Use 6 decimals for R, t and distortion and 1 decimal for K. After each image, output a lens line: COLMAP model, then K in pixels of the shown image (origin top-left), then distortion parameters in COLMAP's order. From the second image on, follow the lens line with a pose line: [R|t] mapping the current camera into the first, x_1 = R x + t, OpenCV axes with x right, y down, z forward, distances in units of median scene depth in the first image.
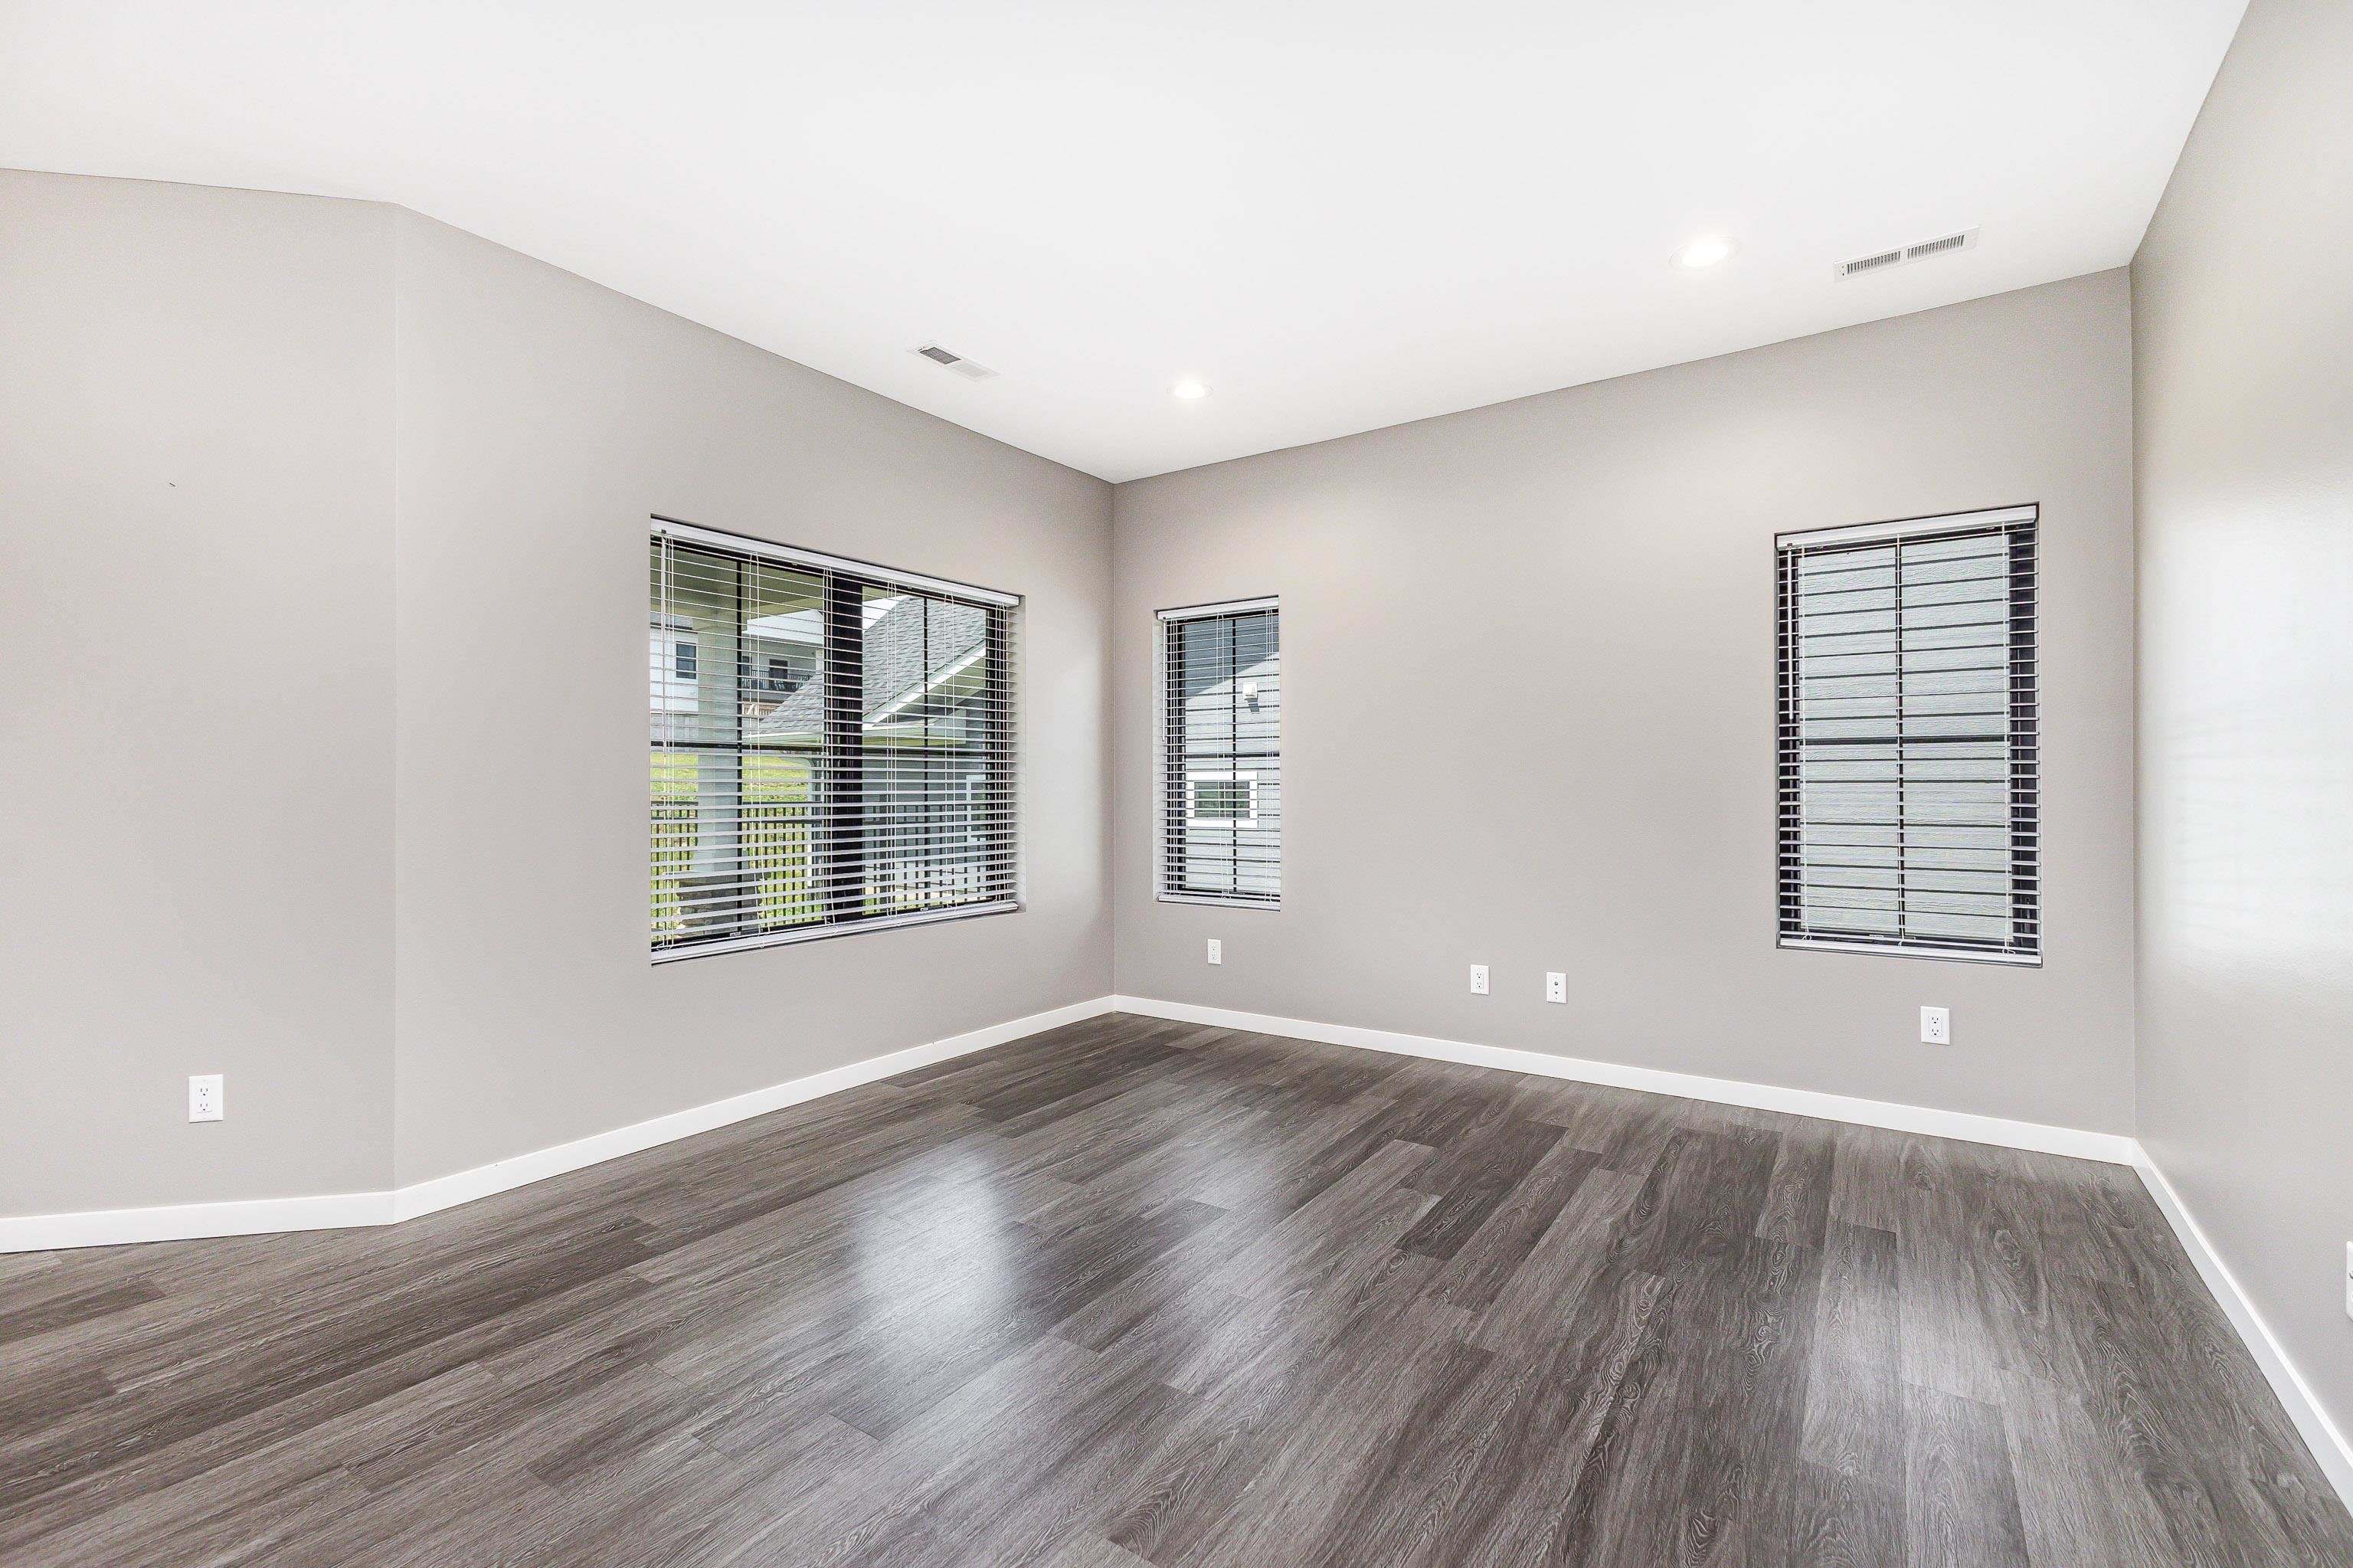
lens RADIAL K [[1028.5, 0, 1176.5], [0, 1028.5, 784.0], [0, 0, 1]] dist [0.001575, -0.000444]
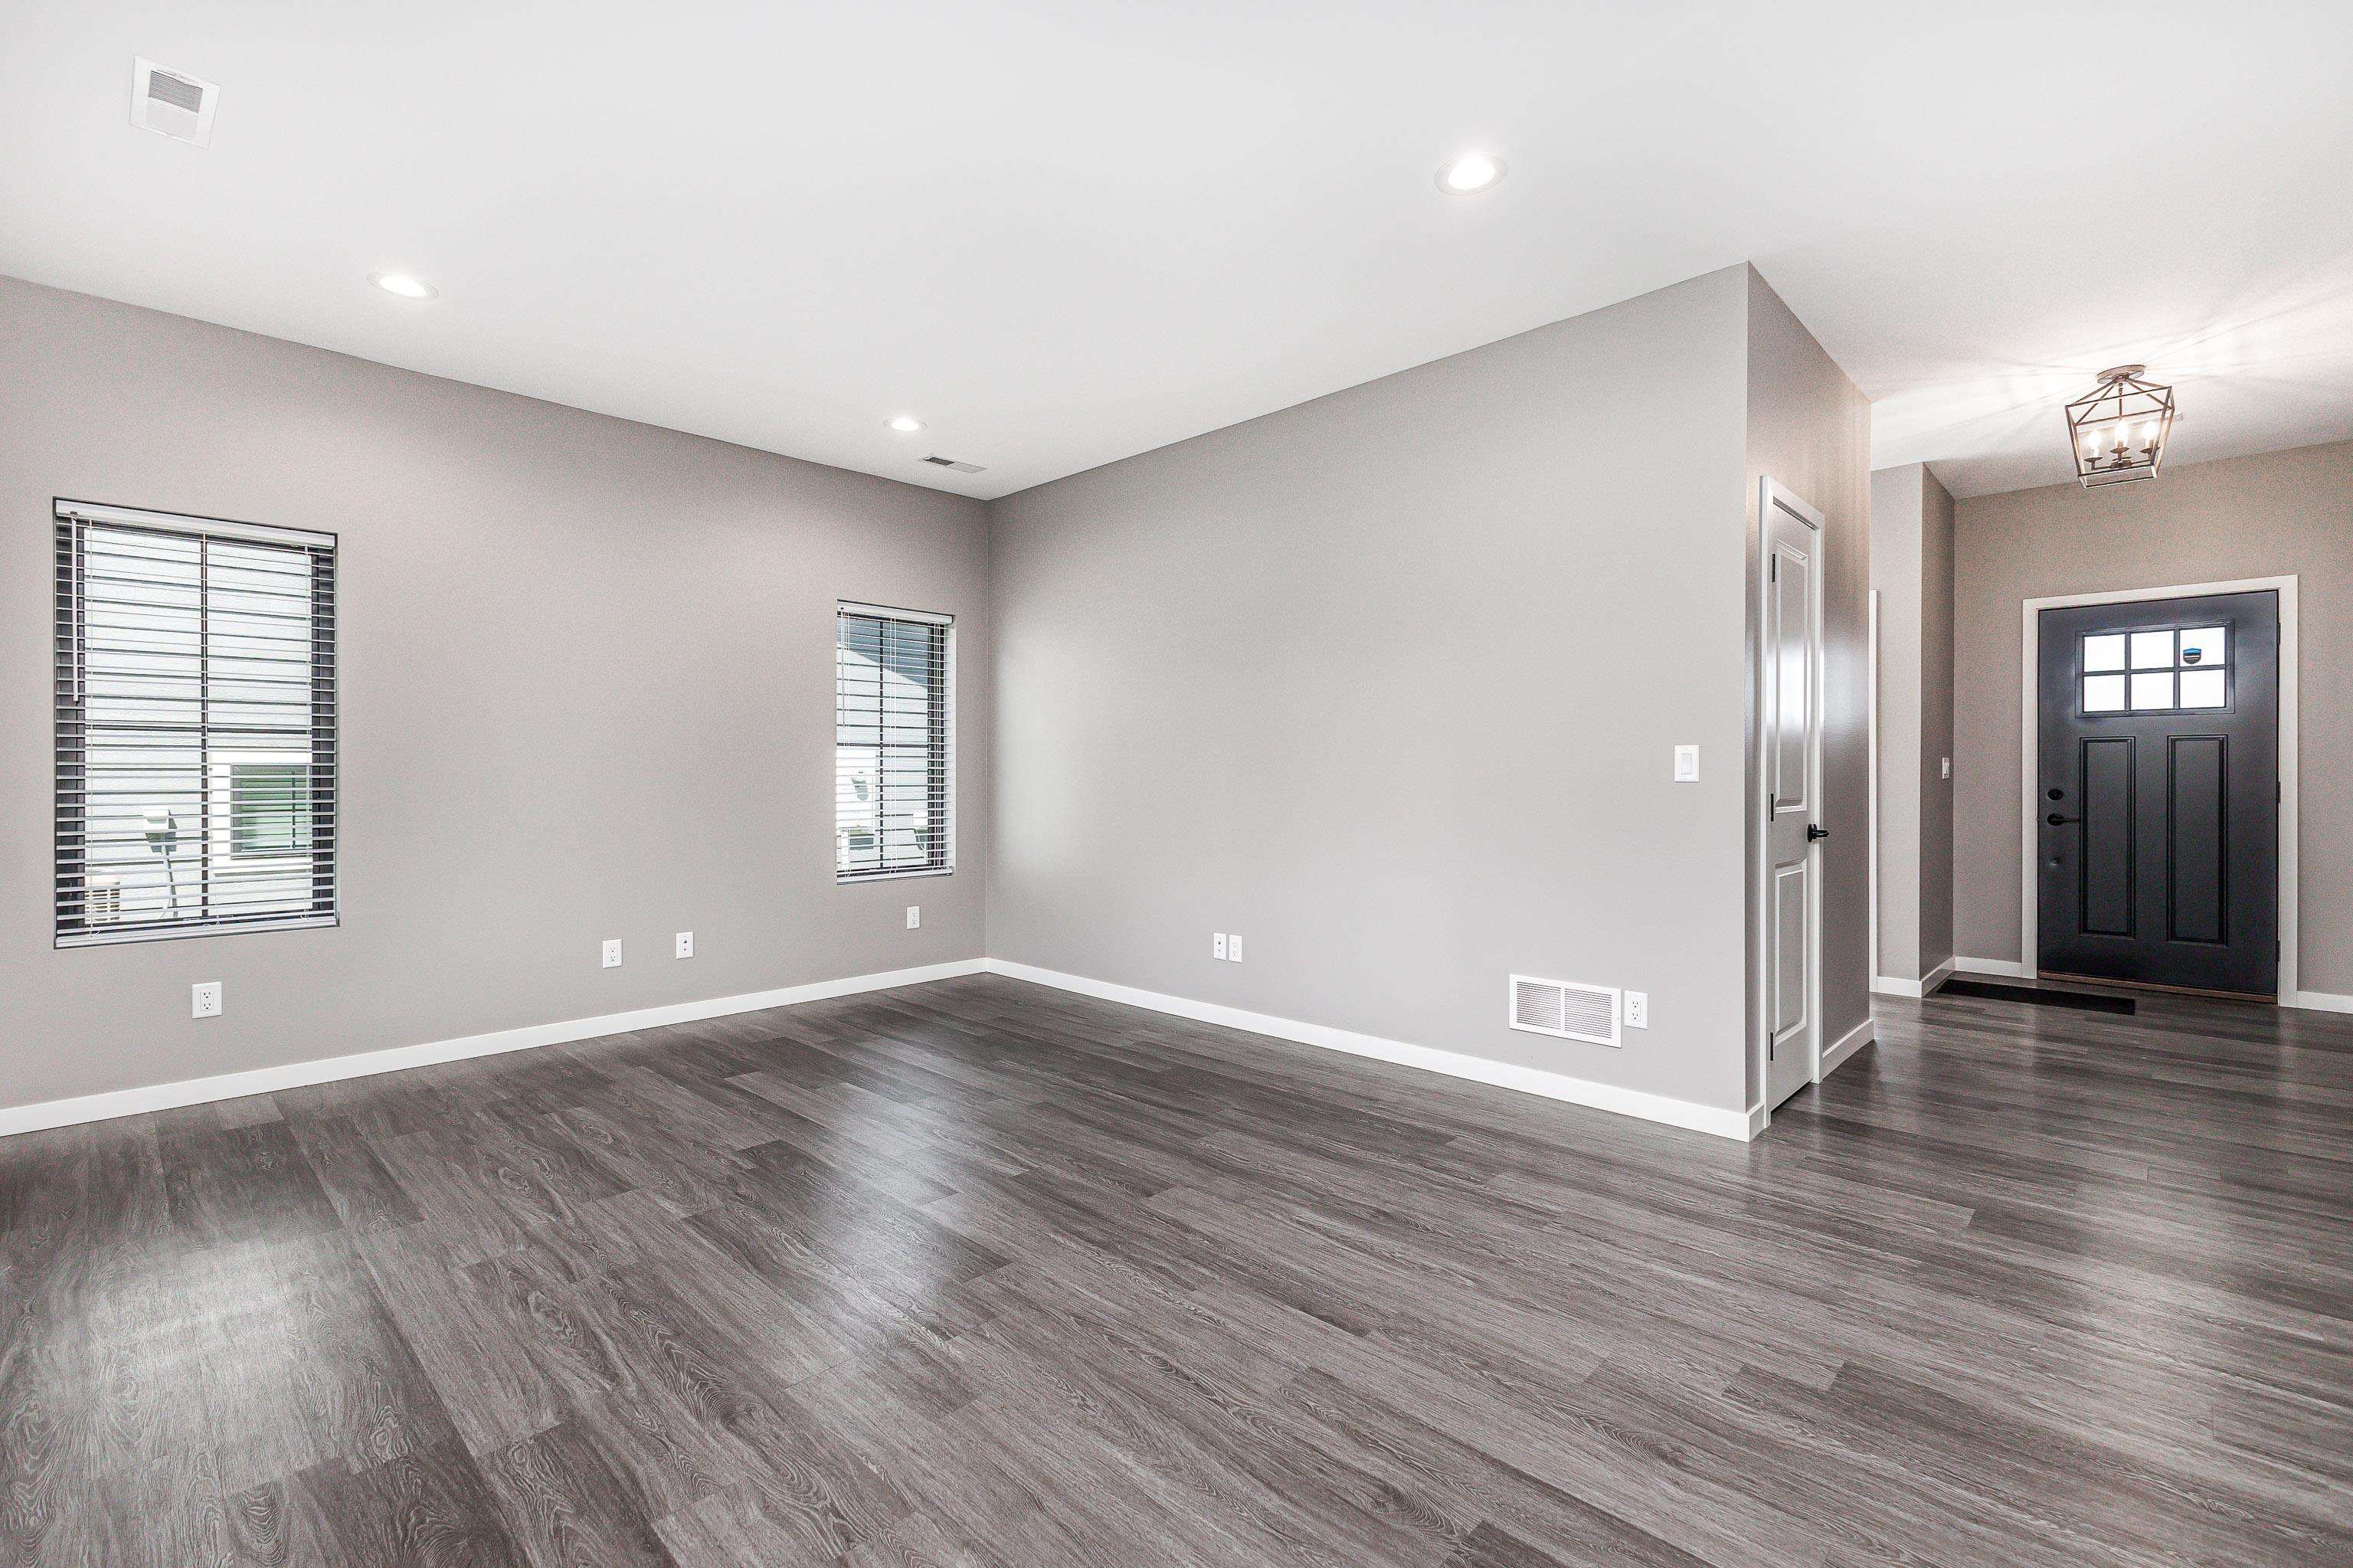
lens RADIAL K [[1028.5, 0, 1176.5], [0, 1028.5, 784.0], [0, 0, 1]] dist [0.001575, -0.000444]
pose [[0.176837, -0.005108, 0.984227, -0.841826], [0.000401, 0.999987, 0.005118, 0.010975], [-0.984240, -0.000510, 0.176837, 0.306597]]
